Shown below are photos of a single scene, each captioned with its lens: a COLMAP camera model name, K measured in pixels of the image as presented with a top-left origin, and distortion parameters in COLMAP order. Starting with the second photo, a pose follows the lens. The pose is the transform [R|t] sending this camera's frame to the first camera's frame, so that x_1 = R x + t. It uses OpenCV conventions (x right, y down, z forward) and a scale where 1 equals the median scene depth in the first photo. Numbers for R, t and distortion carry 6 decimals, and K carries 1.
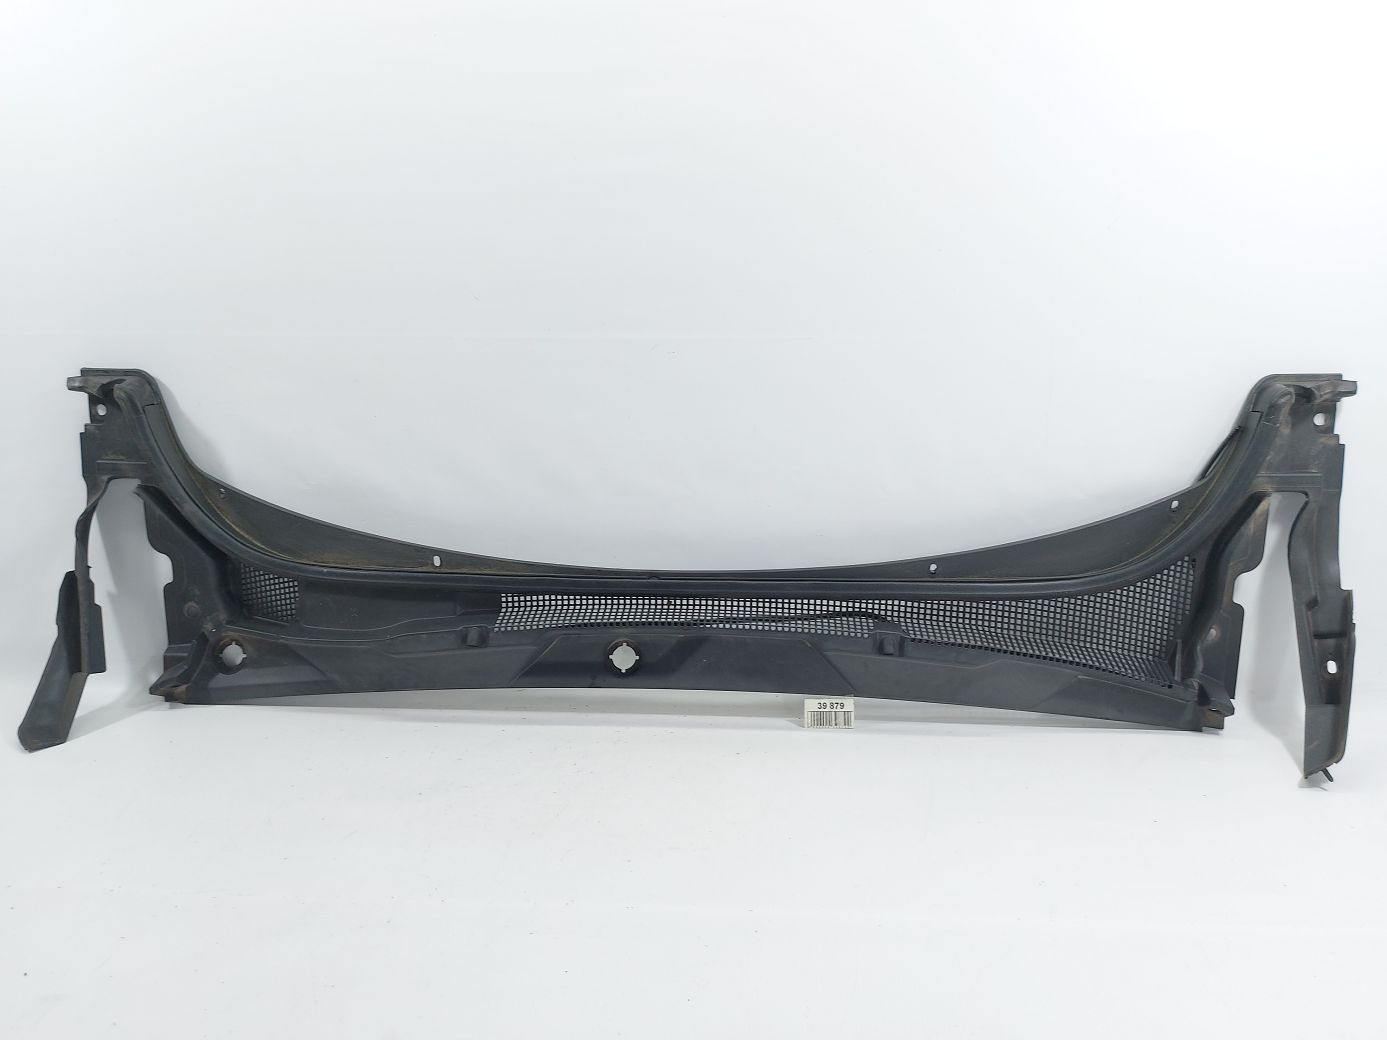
lens RADIAL K [[1012.7, 0, 693.5], [0, 1012.7, 520.0], [0, 0, 1]] dist [0.109081, -0.170065]
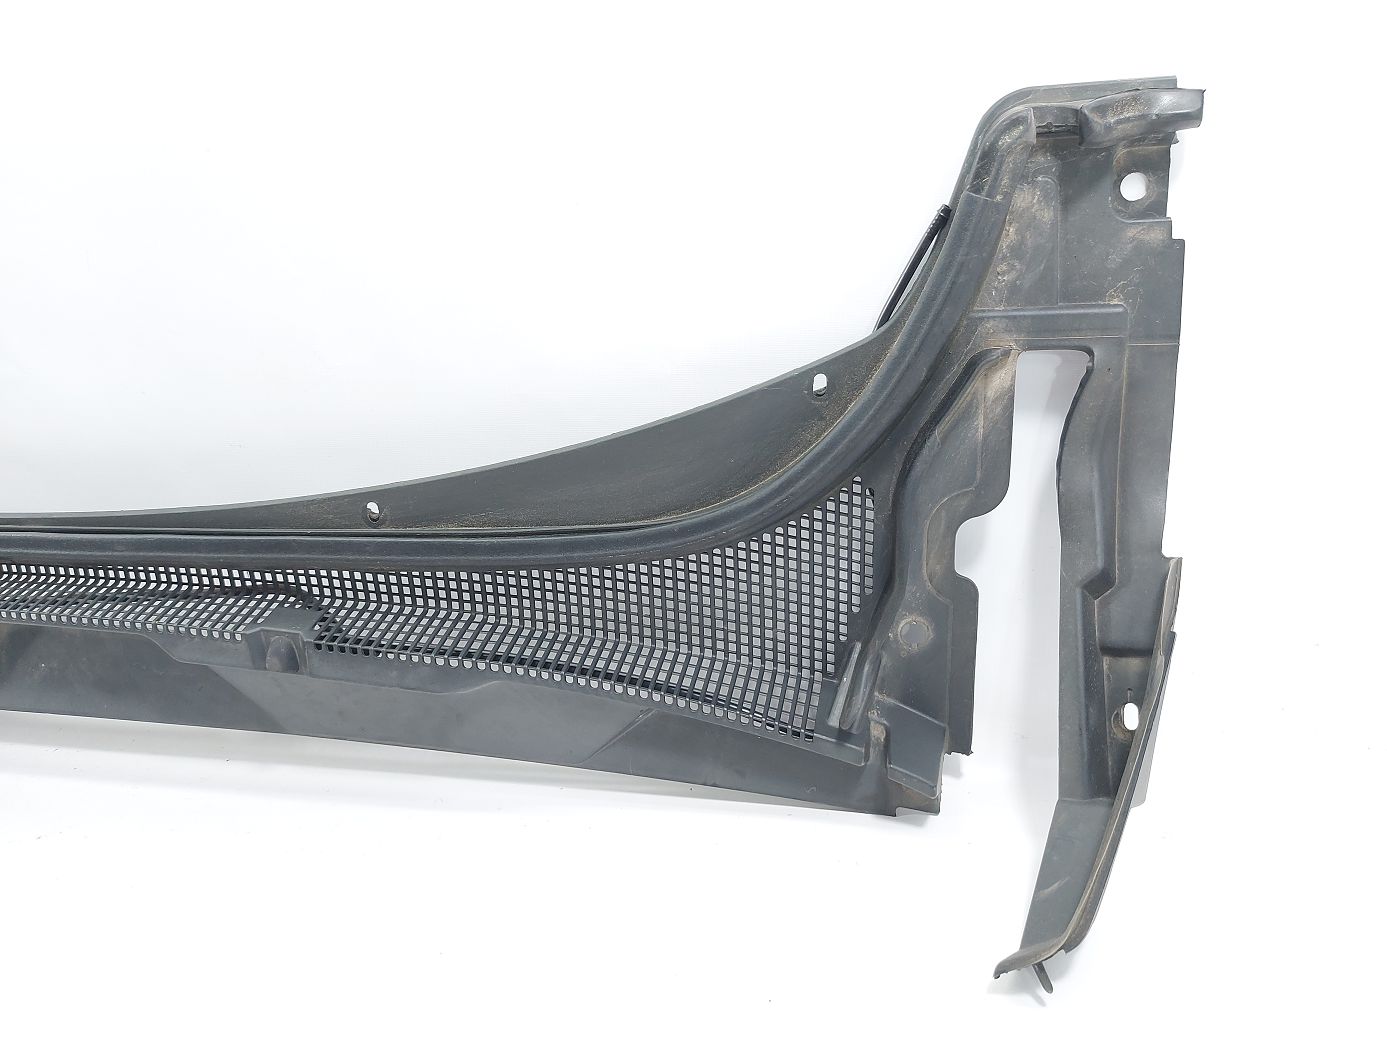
lens RADIAL K [[1012.7, 0, 693.5], [0, 1012.7, 520.0], [0, 0, 1]] dist [0.109081, -0.170065]
pose [[0.986959, 0.000269, -0.160969, 0.475605], [0.017094, 0.994169, 0.106473, -0.001993], [0.160059, -0.107836, 0.981199, 0.487243]]
